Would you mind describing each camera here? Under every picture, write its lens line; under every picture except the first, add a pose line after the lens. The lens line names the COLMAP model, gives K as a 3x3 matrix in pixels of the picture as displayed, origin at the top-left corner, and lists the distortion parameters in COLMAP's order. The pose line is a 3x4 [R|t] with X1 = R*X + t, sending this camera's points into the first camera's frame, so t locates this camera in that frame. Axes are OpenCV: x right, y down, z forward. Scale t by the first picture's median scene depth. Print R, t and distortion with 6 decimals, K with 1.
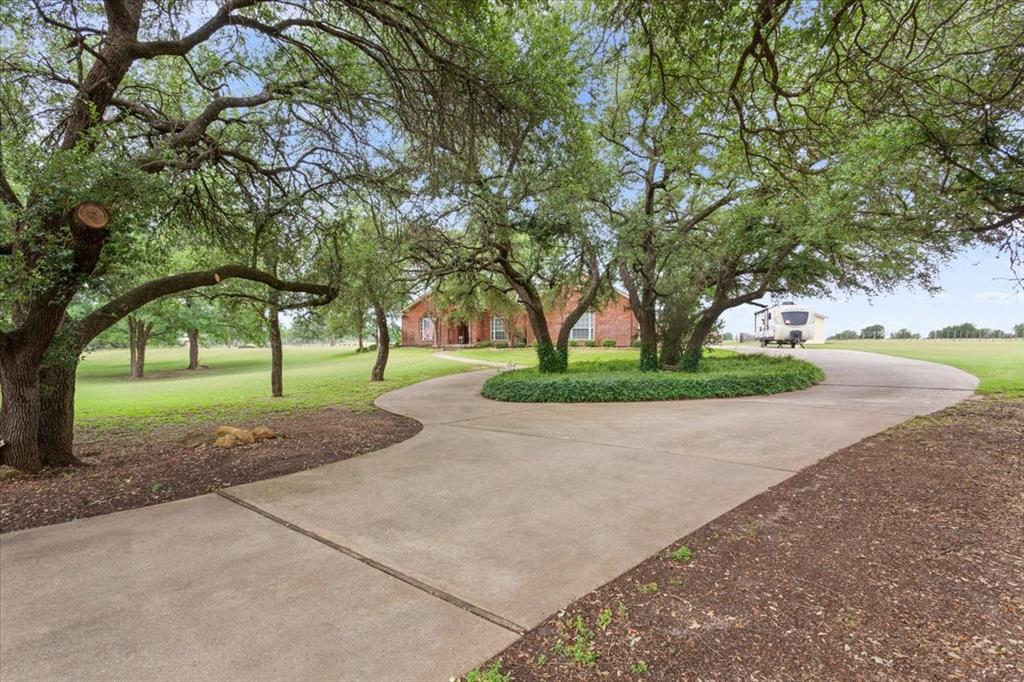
lens RADIAL K [[516.7, 0, 515.5], [0, 516.7, 356.0], [0, 0, 1]] dist [-0.005530, -0.000491]
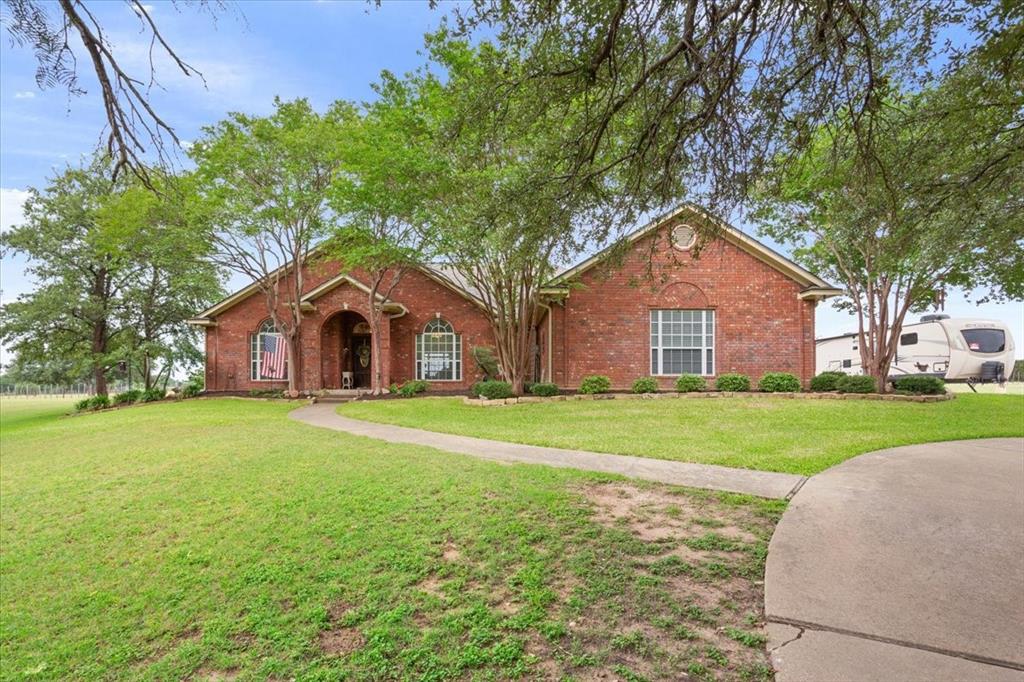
lens RADIAL K [[547.7, 0, 511.3], [0, 547.7, 387.2], [0, 0, 1]] dist [0.000318, 0.000071]
pose [[0.956838, -0.000640, 0.290620, -0.111480], [0.010927, 0.999370, -0.033776, -0.006741], [-0.290415, 0.035494, 0.956242, 0.503315]]
